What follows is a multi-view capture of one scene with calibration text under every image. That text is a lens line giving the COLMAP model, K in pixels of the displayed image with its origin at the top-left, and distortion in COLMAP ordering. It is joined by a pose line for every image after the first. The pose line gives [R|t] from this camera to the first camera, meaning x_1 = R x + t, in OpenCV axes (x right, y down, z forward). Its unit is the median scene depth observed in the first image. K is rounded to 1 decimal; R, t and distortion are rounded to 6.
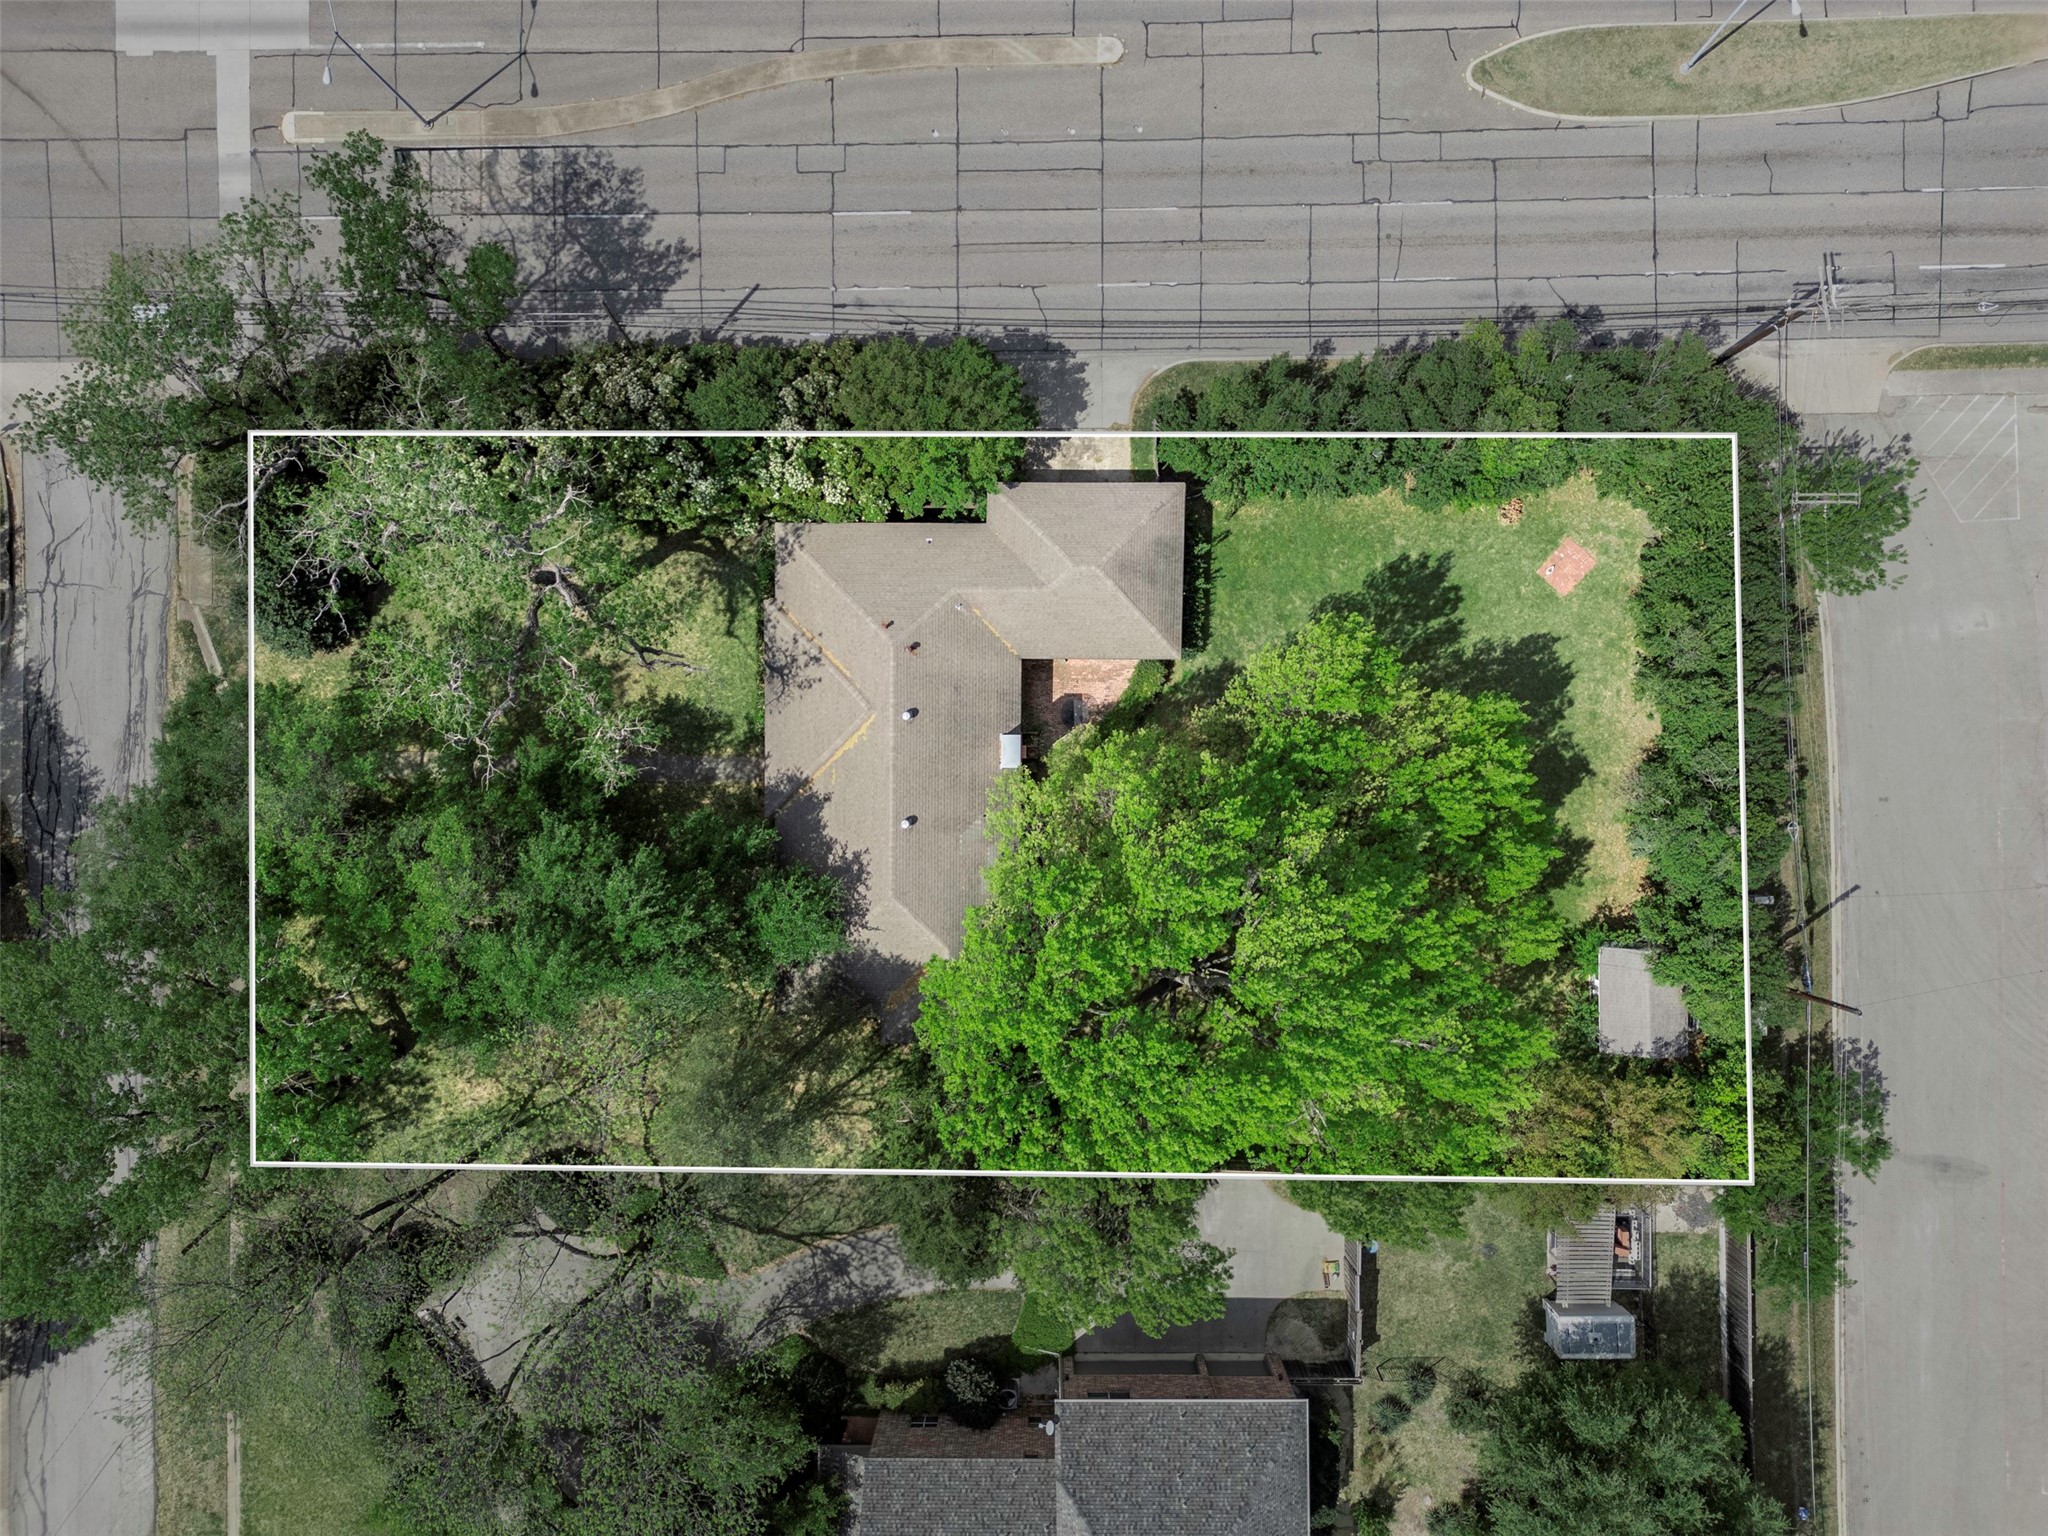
lens RADIAL K [[1442.5, 0, 1024.0], [0, 1442.5, 768.0], [0, 0, 1]] dist [0.063274, -0.078112]
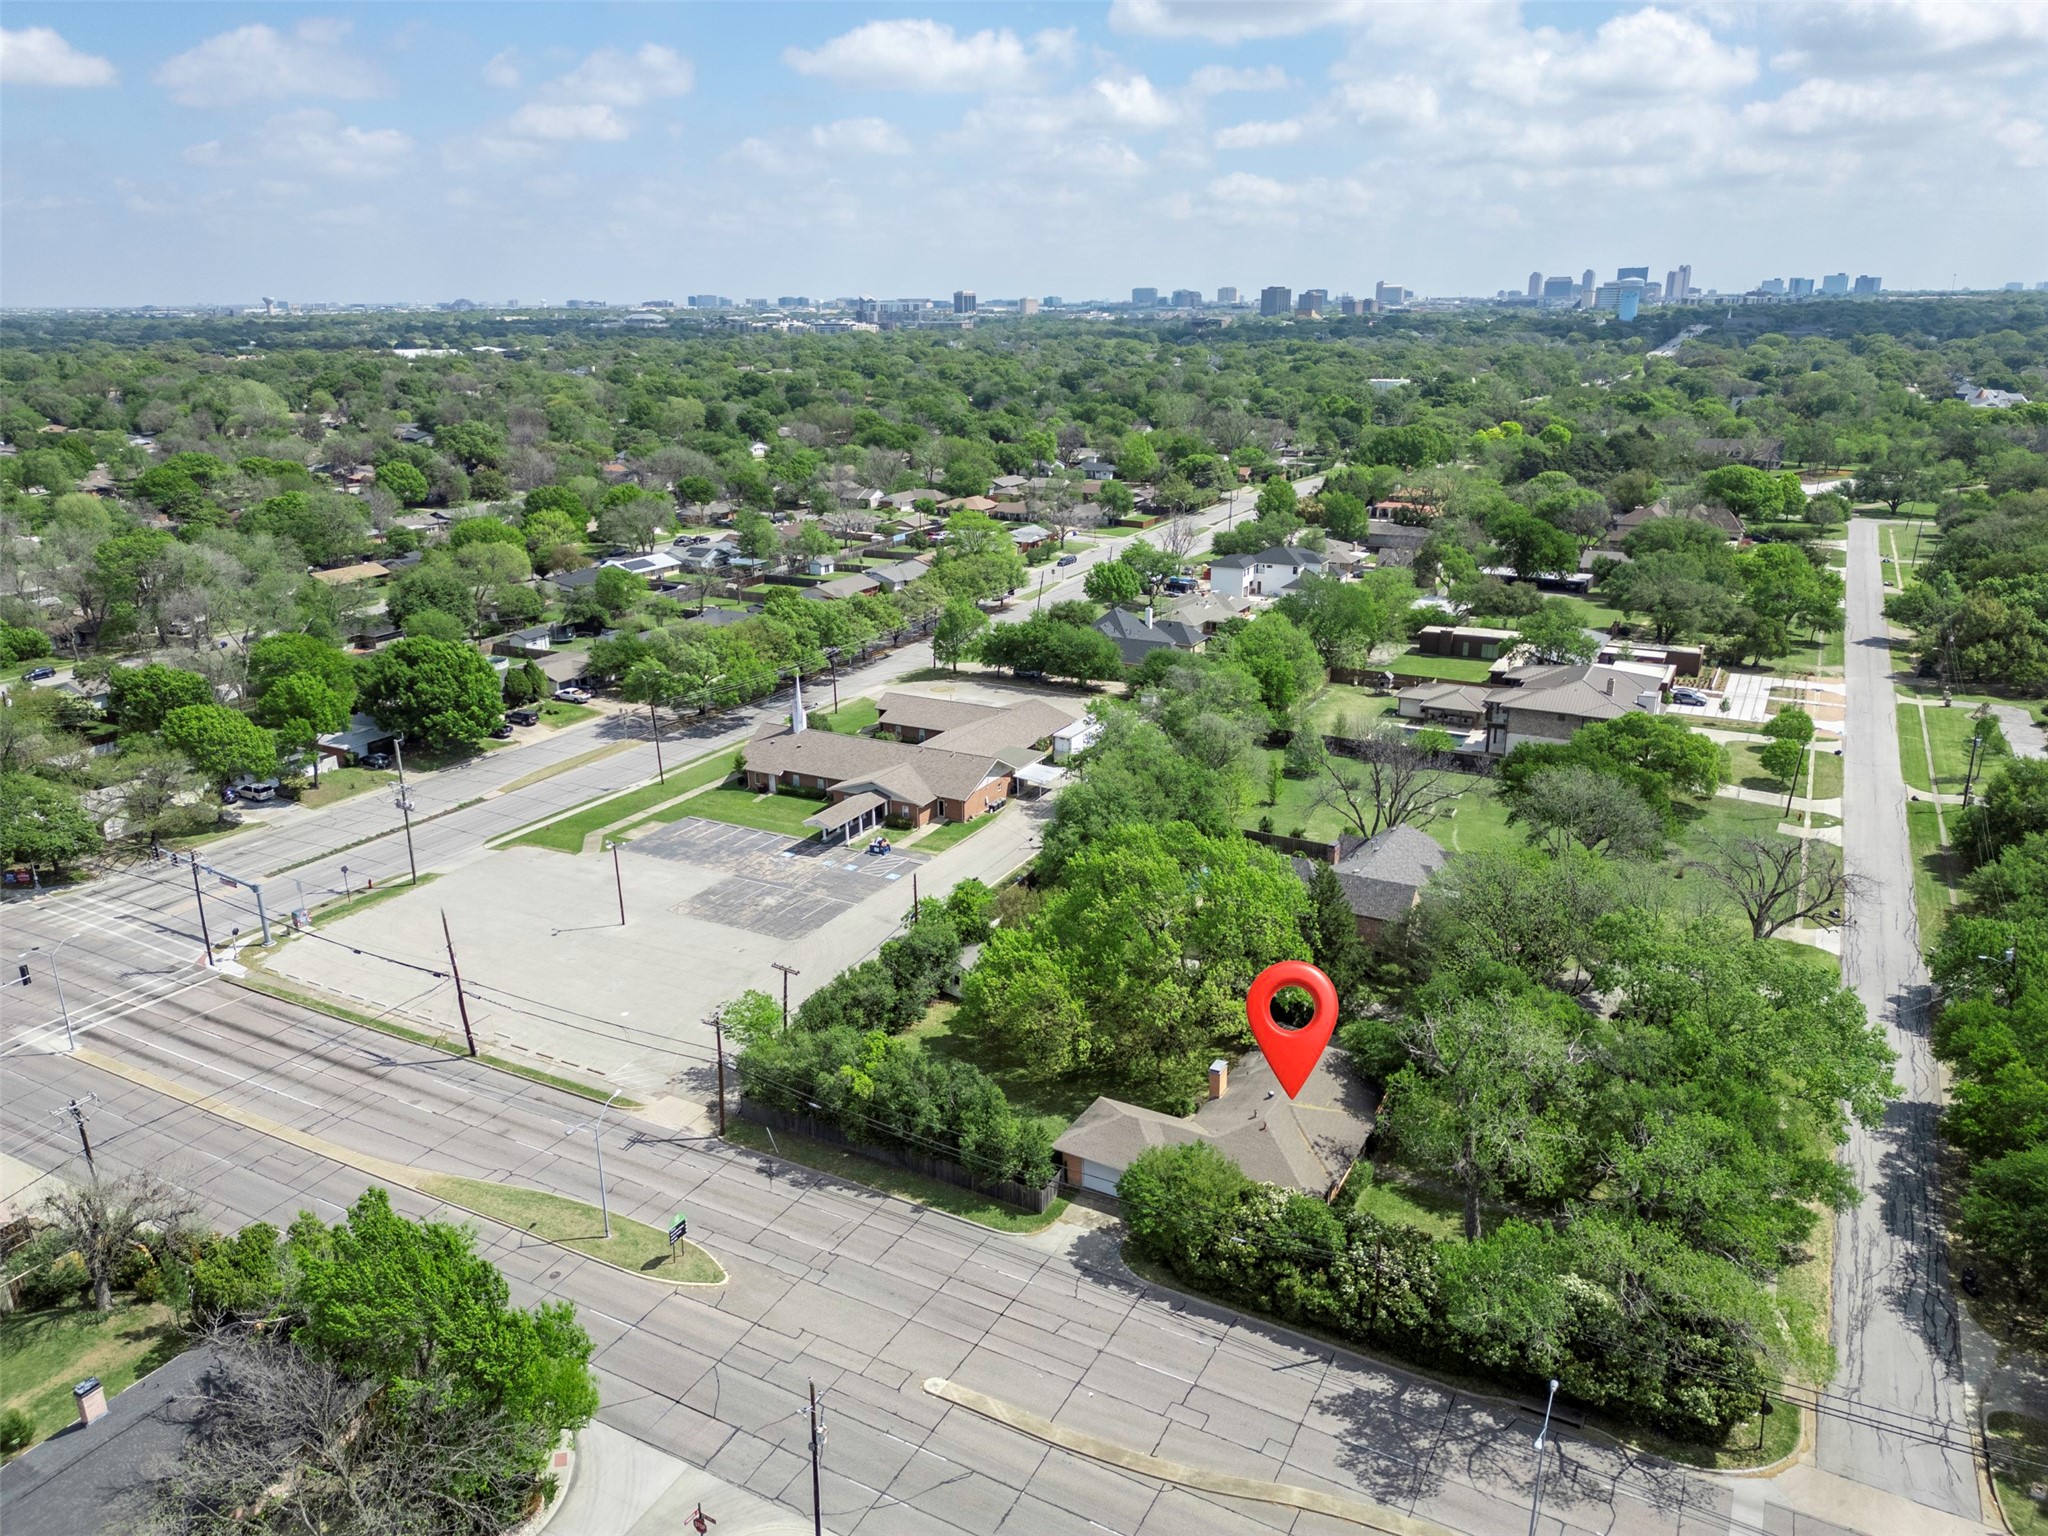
lens RADIAL K [[1428.1, 0, 1024.0], [0, 1428.1, 768.0], [0, 0, 1]] dist [0.087363, -0.096395]
pose [[-0.875503, -0.123870, 0.467066, -0.515076], [0.482413, -0.279660, 0.830101, -1.325874], [0.027795, 0.952075, 0.304599, 0.132042]]
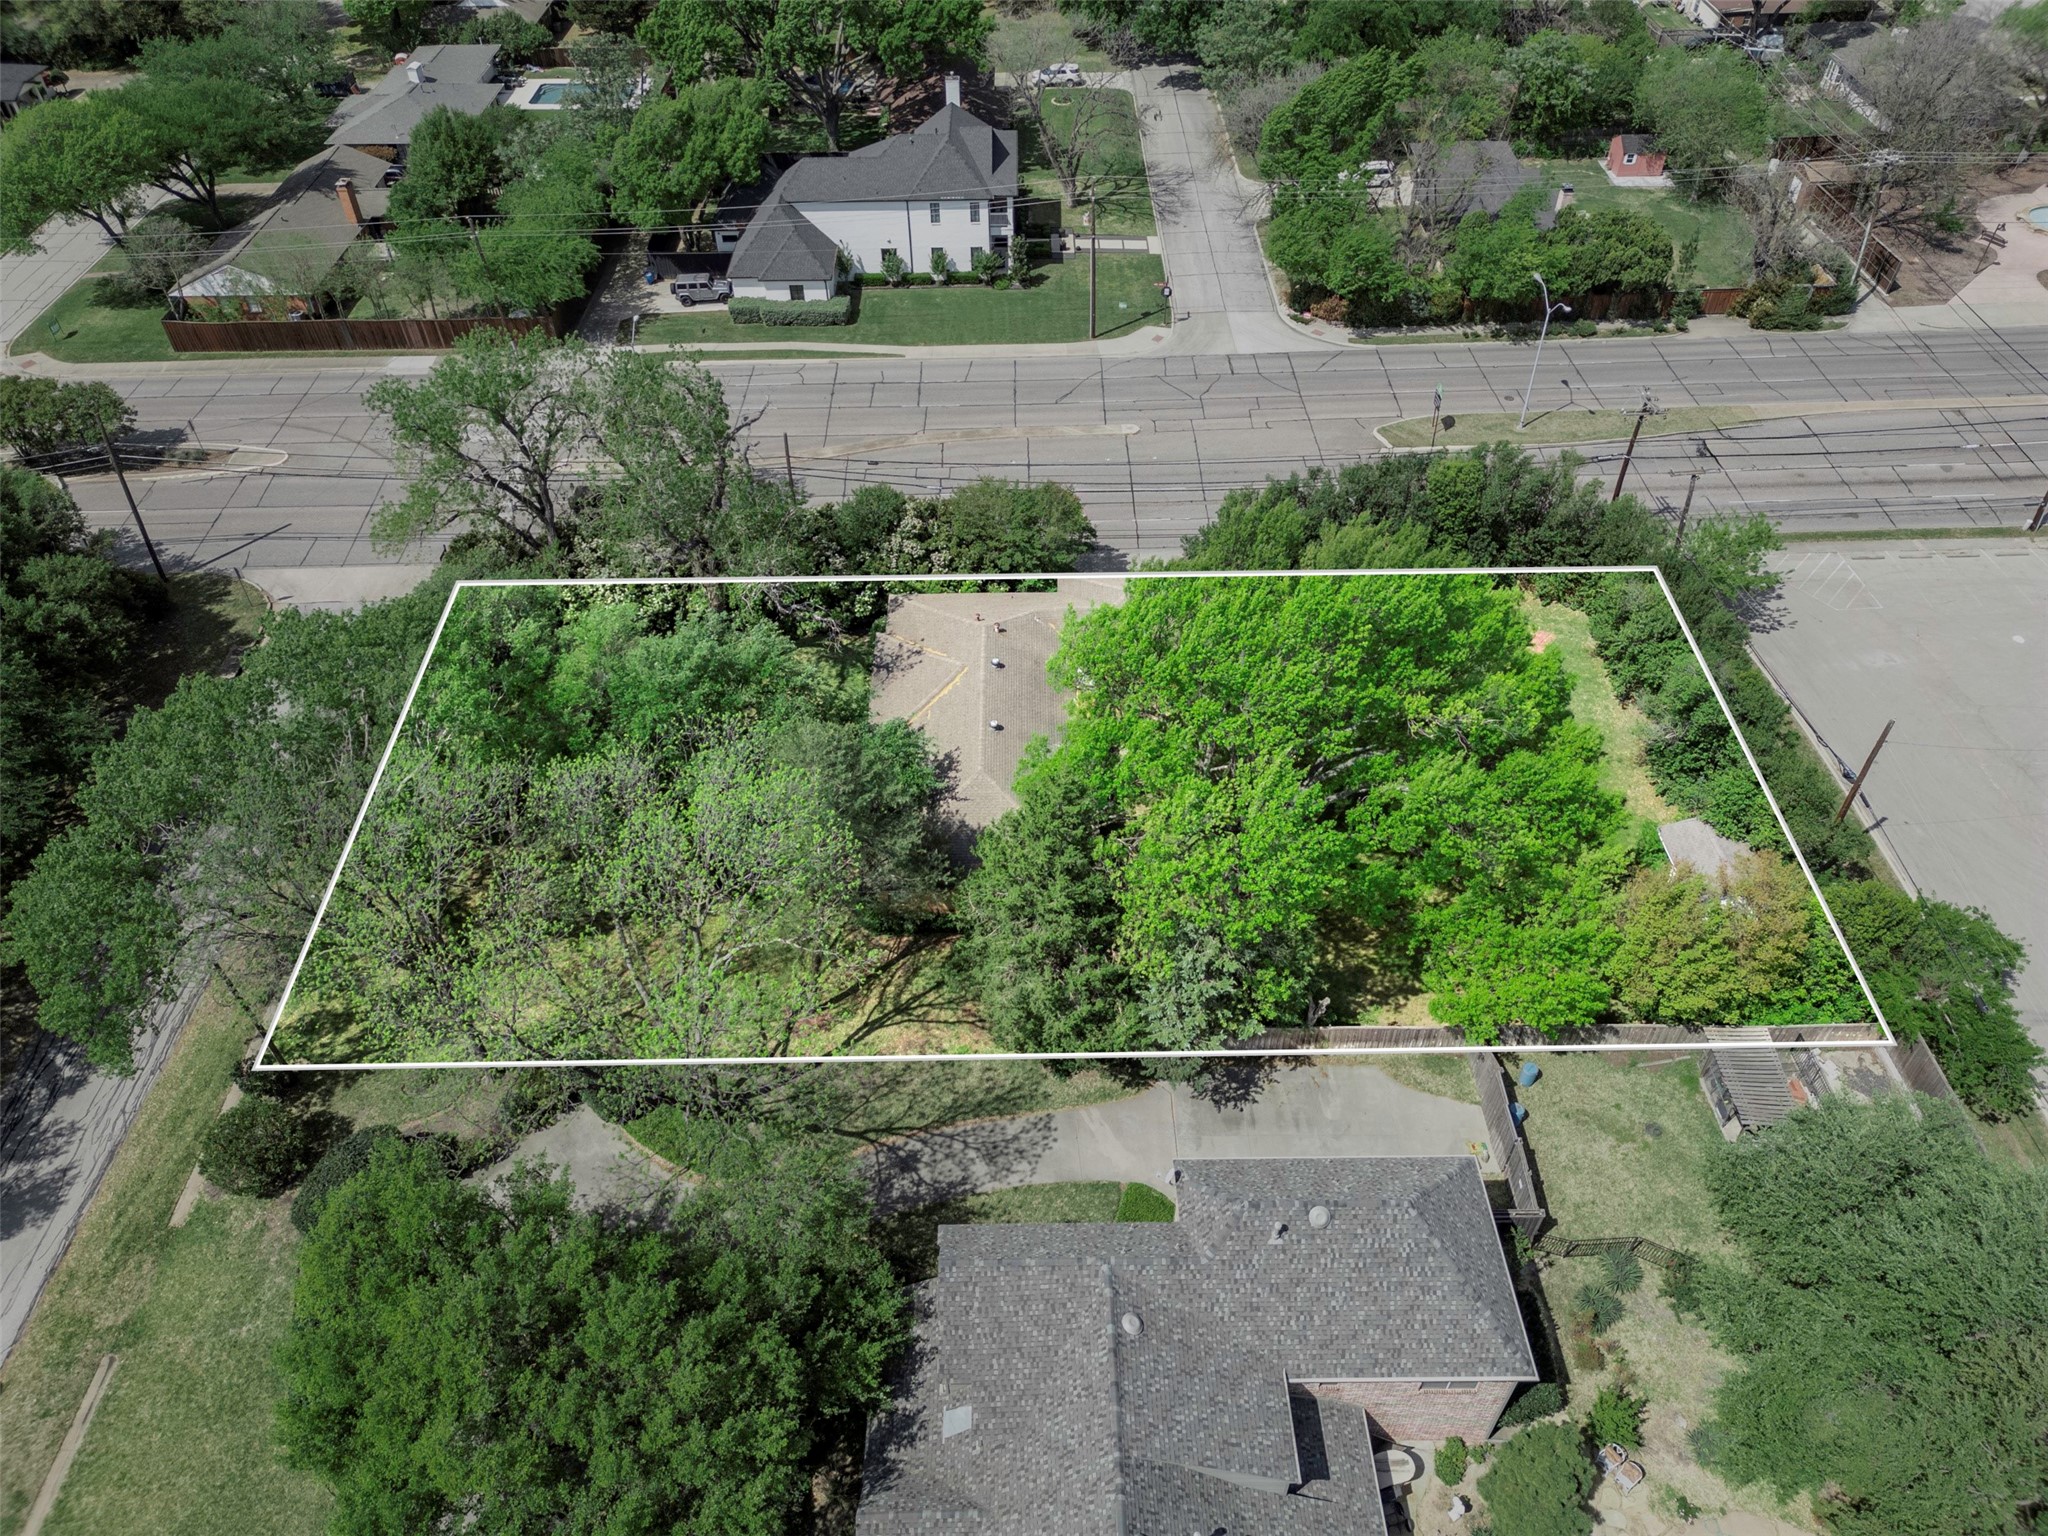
lens RADIAL K [[1434.9, 0, 1024.0], [0, 1434.9, 768.0], [0, 0, 1]] dist [0.047982, -0.039080]
pose [[0.999924, -0.006033, 0.010783, -0.066147], [0.011994, 0.683560, -0.729796, 0.810778], [-0.002968, 0.729870, 0.683580, 0.248756]]
